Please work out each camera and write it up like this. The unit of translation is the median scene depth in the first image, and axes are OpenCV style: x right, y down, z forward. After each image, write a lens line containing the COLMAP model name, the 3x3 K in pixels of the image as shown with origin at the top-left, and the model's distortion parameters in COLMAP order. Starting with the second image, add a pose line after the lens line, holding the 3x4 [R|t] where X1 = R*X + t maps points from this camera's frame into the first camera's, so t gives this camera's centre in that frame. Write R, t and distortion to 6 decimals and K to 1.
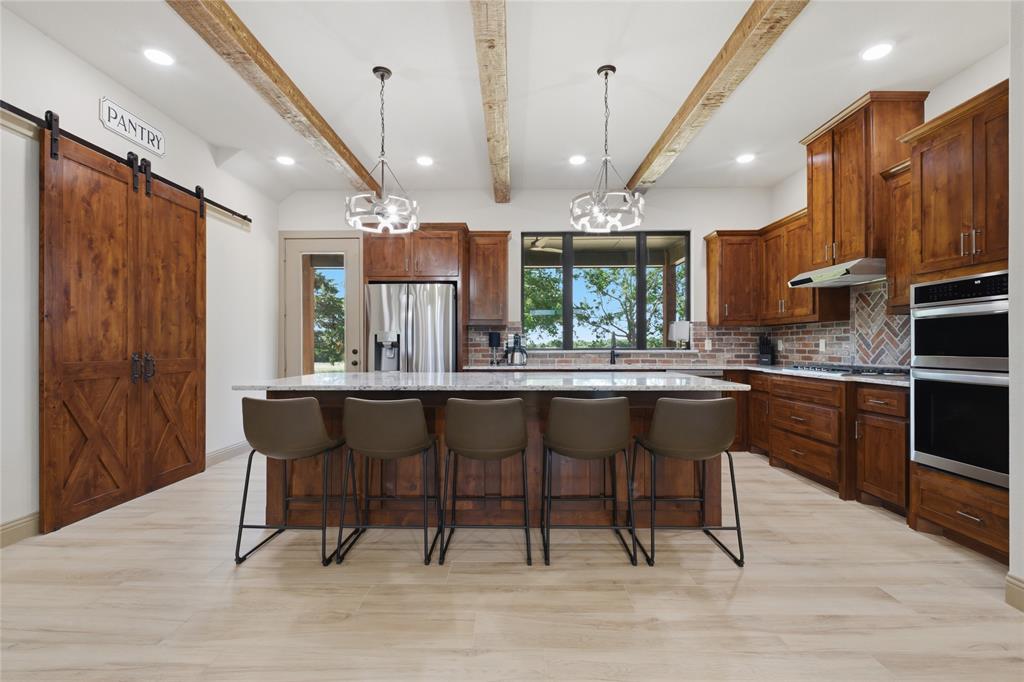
lens RADIAL K [[457.5, 0, 506.4], [0, 457.5, 345.3], [0, 0, 1]] dist [0.004062, -0.003820]
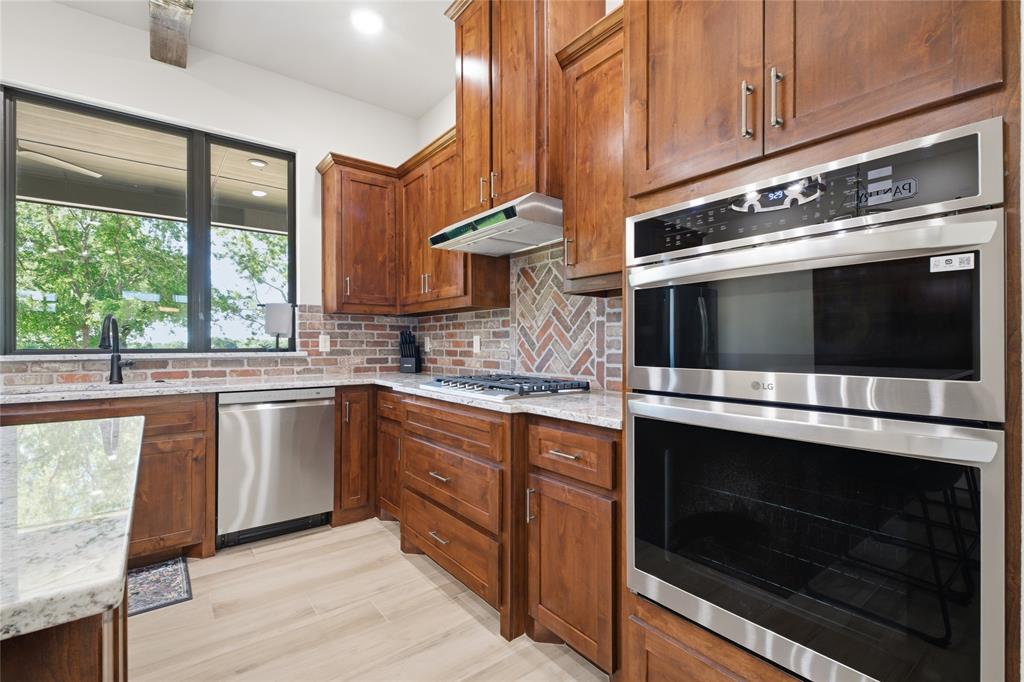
lens RADIAL K [[457.5, 0, 514.0], [0, 457.5, 345.5], [0, 0, 1]] dist [0.004062, -0.003820]
pose [[0.777620, -0.001336, 0.628733, 0.336971], [-0.000971, 0.999994, 0.003326, -0.000469], [-0.628733, -0.003197, 0.777614, 0.480852]]
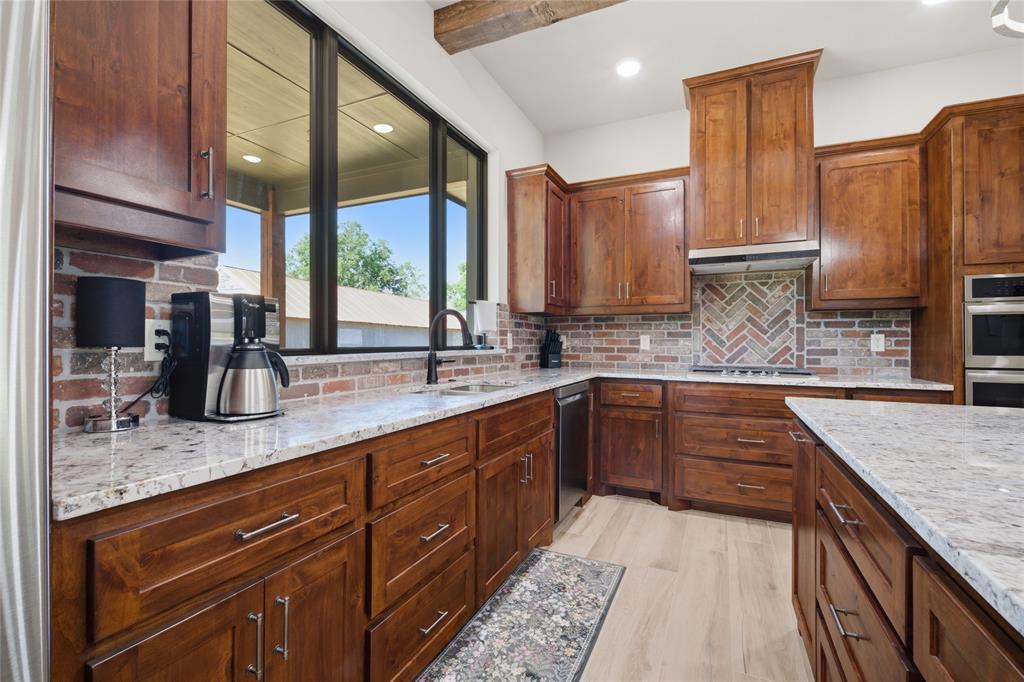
lens RADIAL K [[457.5, 0, 515.8], [0, 457.5, 340.1], [0, 0, 1]] dist [0.004062, -0.003820]
pose [[0.407943, 0.004188, 0.912998, -0.188752], [-0.004793, 0.999986, -0.002445, -0.000655], [-0.912995, -0.003379, 0.407958, 0.978335]]
